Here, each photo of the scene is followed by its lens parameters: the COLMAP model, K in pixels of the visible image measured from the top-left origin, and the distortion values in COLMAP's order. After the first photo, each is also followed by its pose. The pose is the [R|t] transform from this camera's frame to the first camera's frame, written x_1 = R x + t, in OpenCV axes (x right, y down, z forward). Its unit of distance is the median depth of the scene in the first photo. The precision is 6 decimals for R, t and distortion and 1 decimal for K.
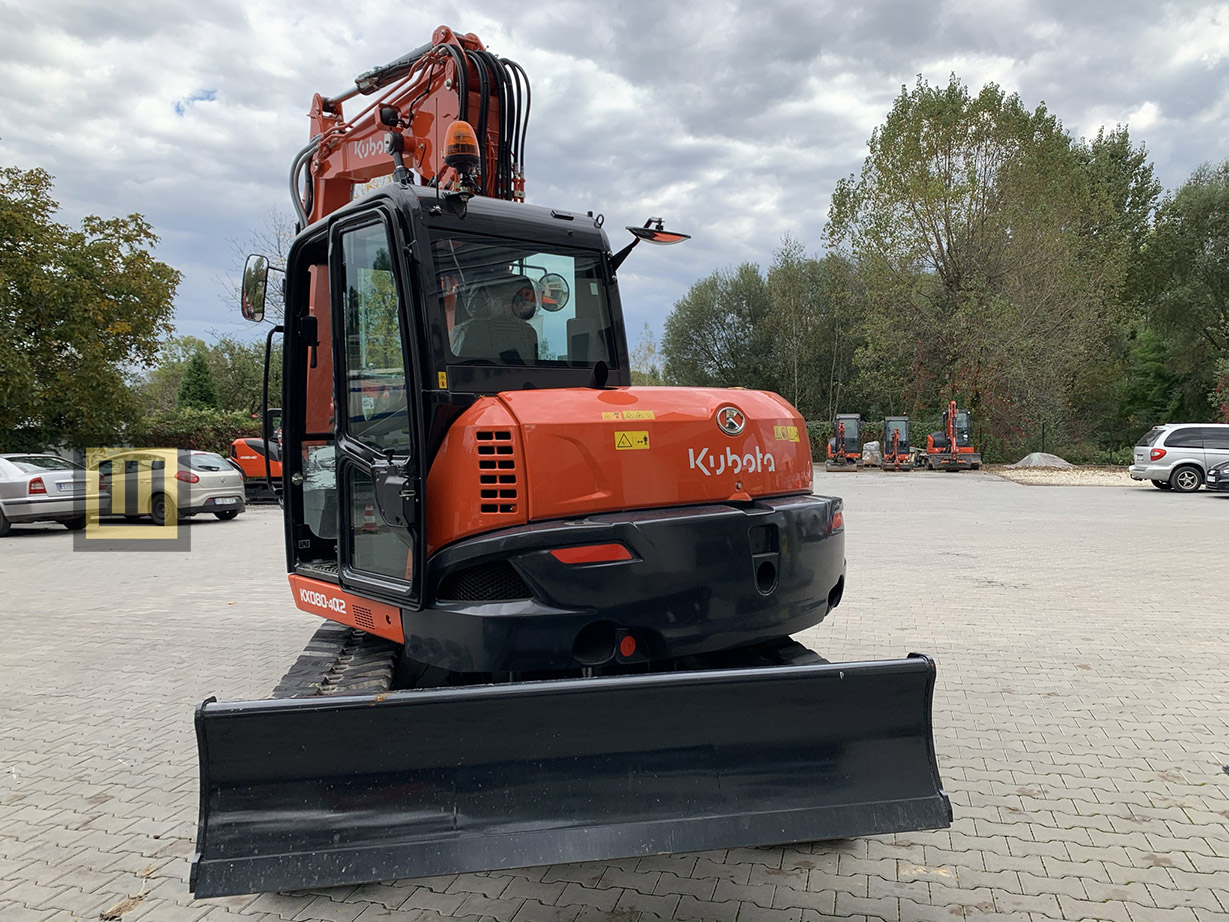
lens RADIAL K [[948.3, 0, 628.6], [0, 948.3, 425.7], [0, 0, 1]] dist [-0.010756, -0.004010]
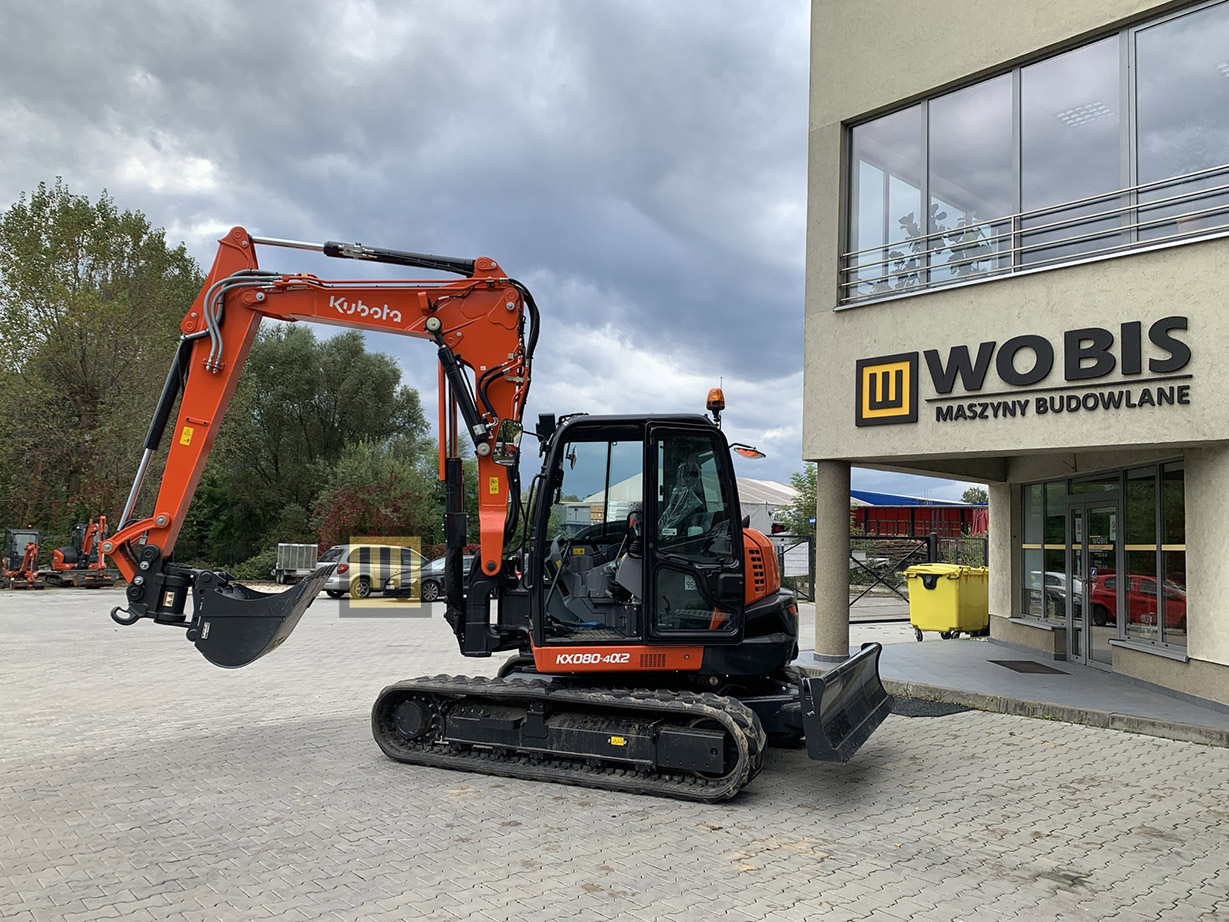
lens RADIAL K [[943.3, 0, 622.2], [0, 943.3, 456.3], [0, 0, 1]] dist [0.009498, -0.009332]
pose [[0.534479, 0.098551, 0.839417, -0.394841], [-0.021914, 0.994461, -0.102800, 0.003539], [-0.844898, 0.036550, 0.533678, 0.034203]]
